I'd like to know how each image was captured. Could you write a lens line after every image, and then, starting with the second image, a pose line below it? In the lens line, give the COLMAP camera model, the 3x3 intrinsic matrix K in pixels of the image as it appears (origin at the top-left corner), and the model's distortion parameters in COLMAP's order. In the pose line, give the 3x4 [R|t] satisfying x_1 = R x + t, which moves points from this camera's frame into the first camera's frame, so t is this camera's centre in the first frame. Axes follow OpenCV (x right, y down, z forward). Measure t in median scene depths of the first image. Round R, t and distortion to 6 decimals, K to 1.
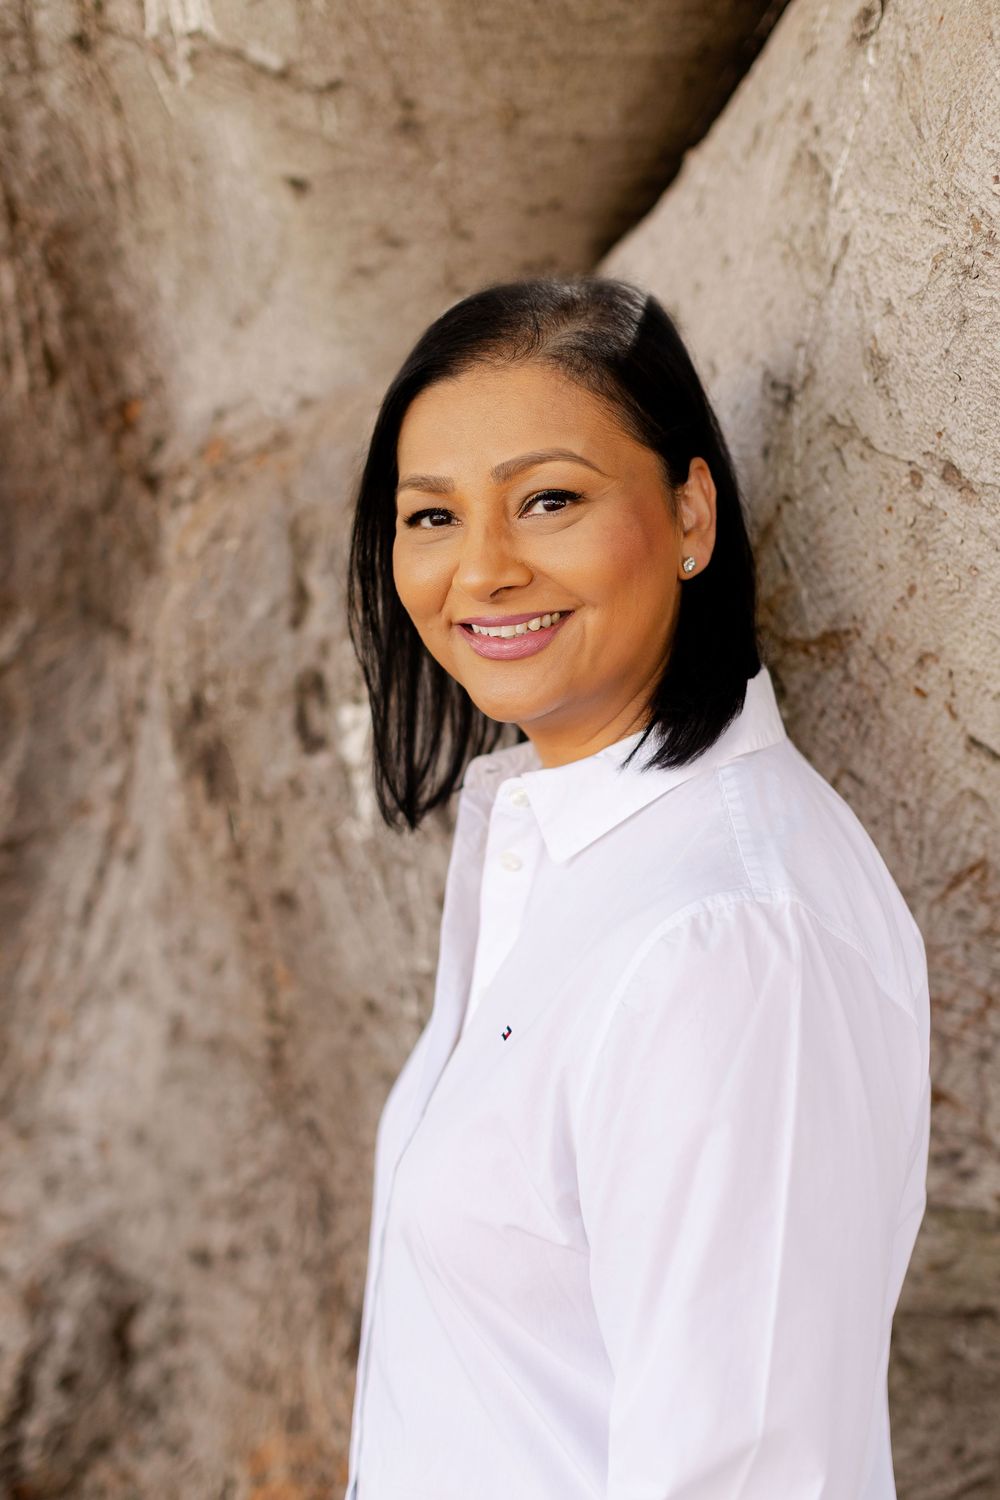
lens RADIAL K [[2201.6, 0, 500.0], [0, 2201.6, 750.0], [0, 0, 1]] dist [-0.003727, 0.109963]
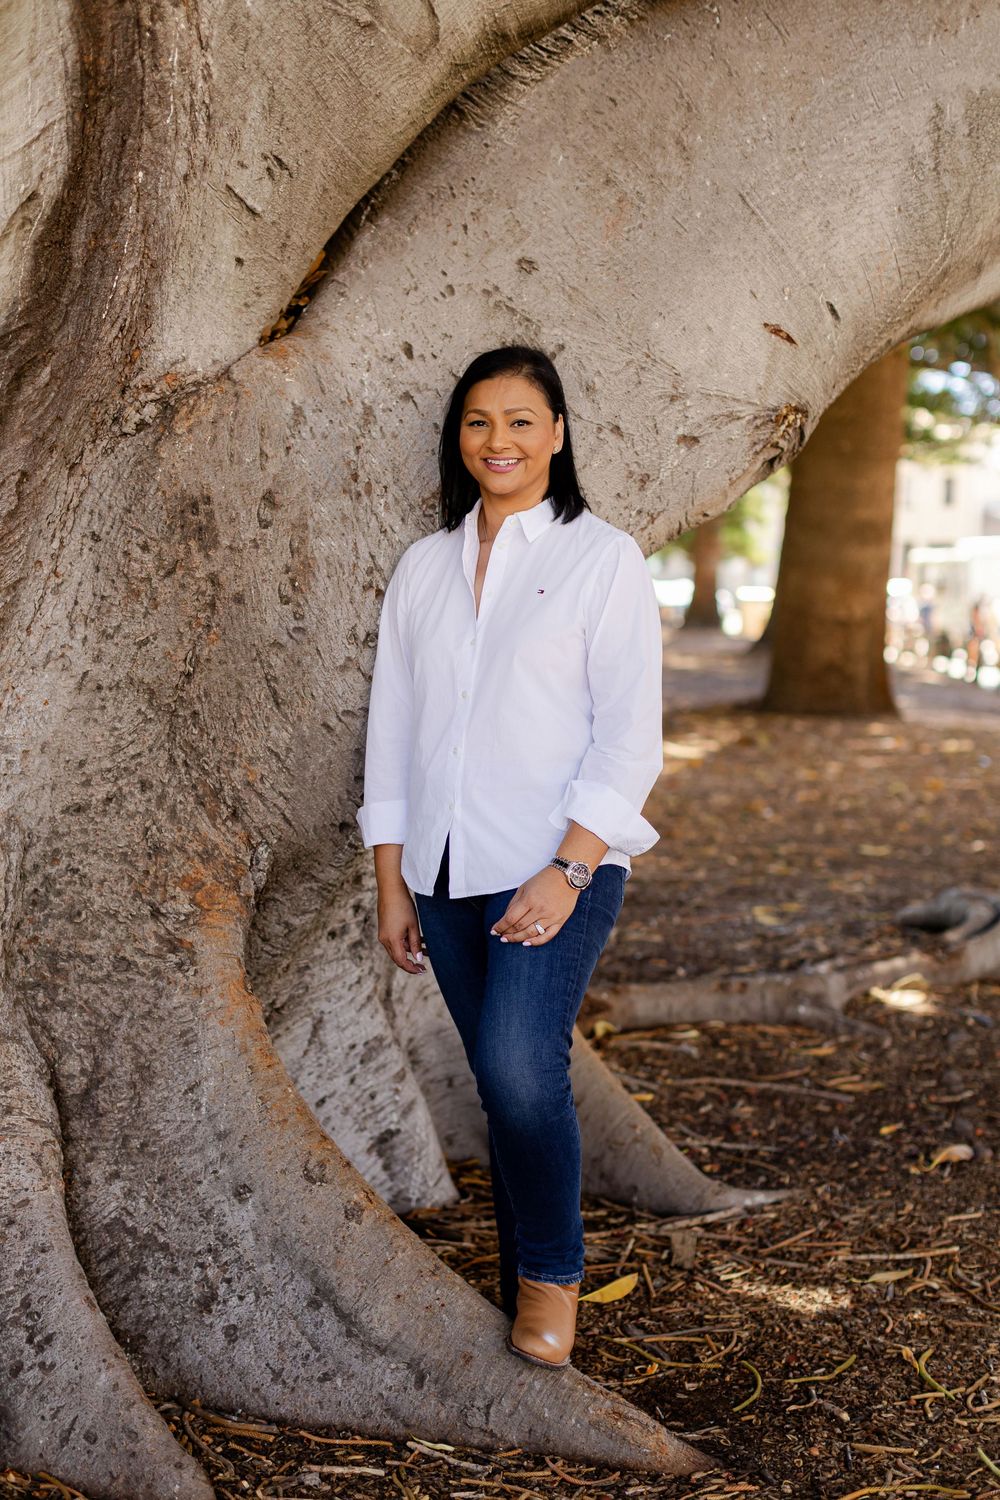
lens RADIAL K [[2159.1, 0, 500.0], [0, 2159.1, 750.0], [0, 0, 1]] dist [0.001835, 0.053220]
pose [[0.439959, -0.053952, 0.896396, -2.059406], [0.039913, 0.998382, 0.040501, 0.155454], [-0.897131, 0.017959, 0.441400, -0.160902]]
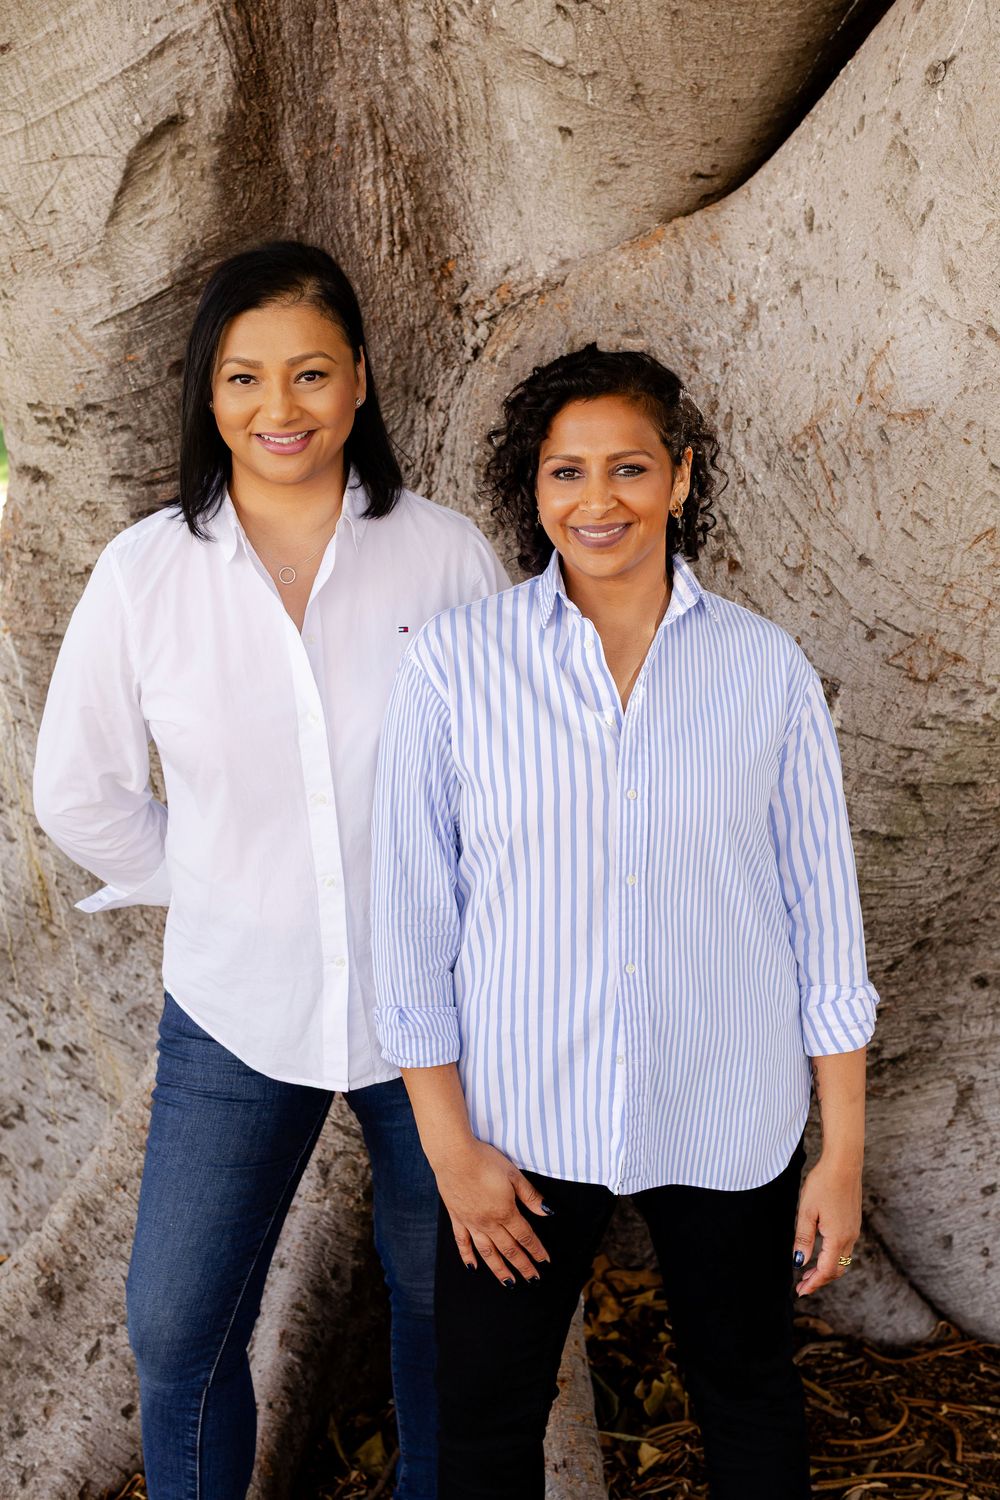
lens RADIAL K [[2201.7, 0, 480.5], [0, 2201.7, 753.7], [0, 0, 1]] dist [0.006262, 0.057929]
pose [[0.996658, -0.036693, 0.072990, -0.319829], [0.025977, 0.989426, 0.142692, -0.034688], [-0.077454, -0.140319, 0.987072, -0.758073]]
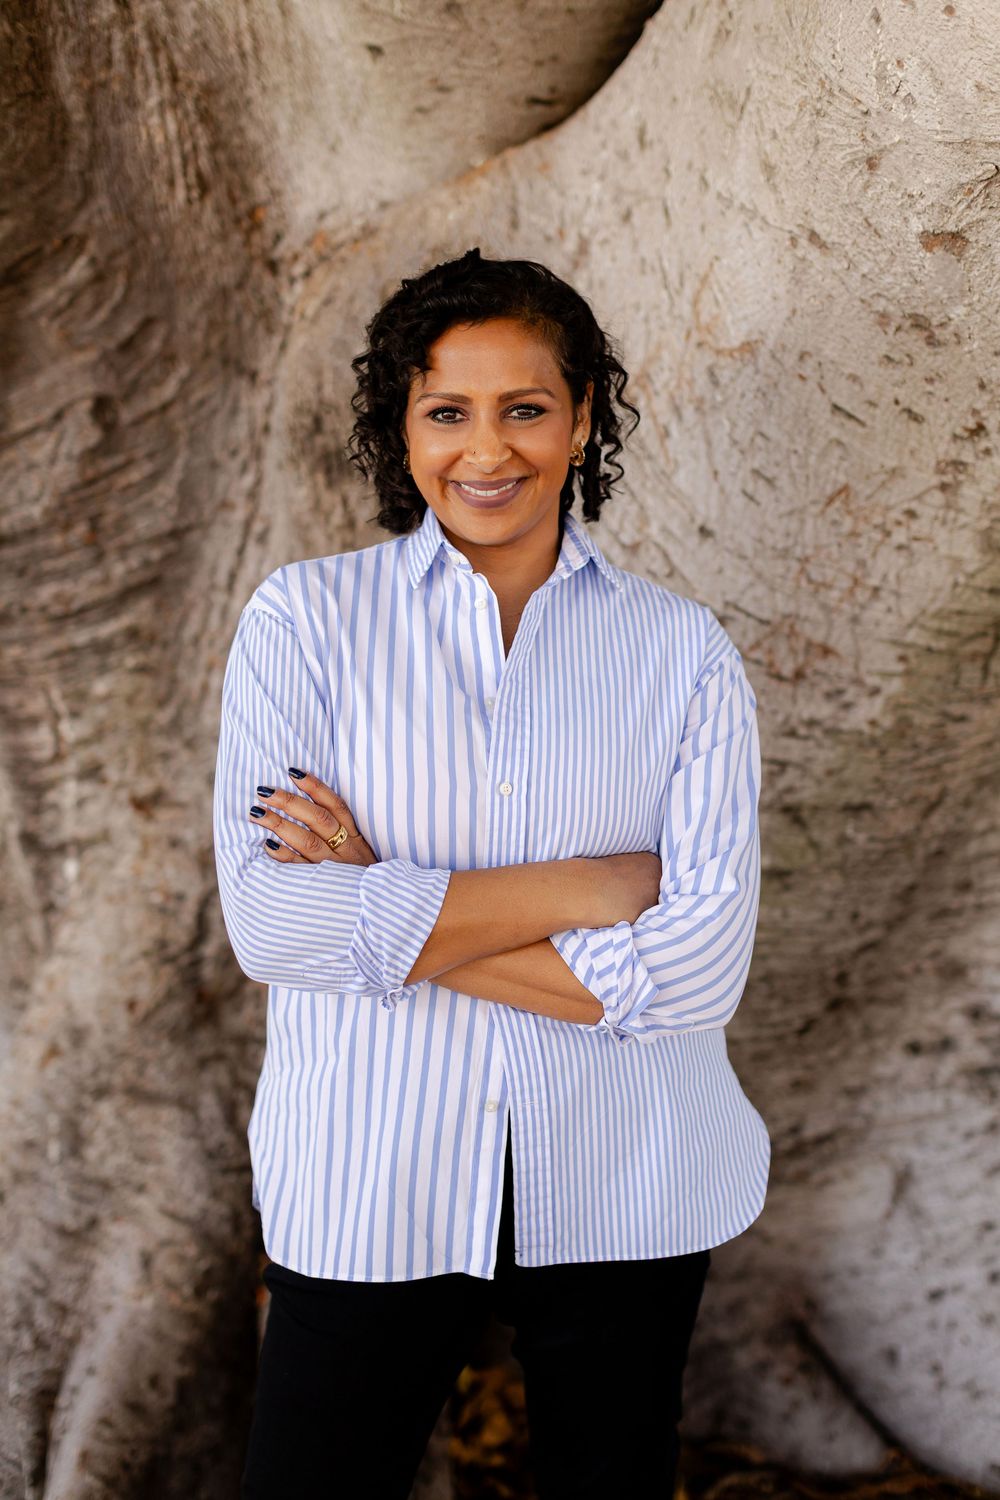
lens RADIAL K [[2201.6, 0, 500.0], [0, 2201.6, 750.0], [0, 0, 1]] dist [-0.003727, 0.109963]
pose [[0.999263, -0.036721, 0.011170, -0.047103], [0.035536, 0.995094, 0.092333, 0.072922], [-0.014506, -0.091868, 0.995666, -0.512433]]
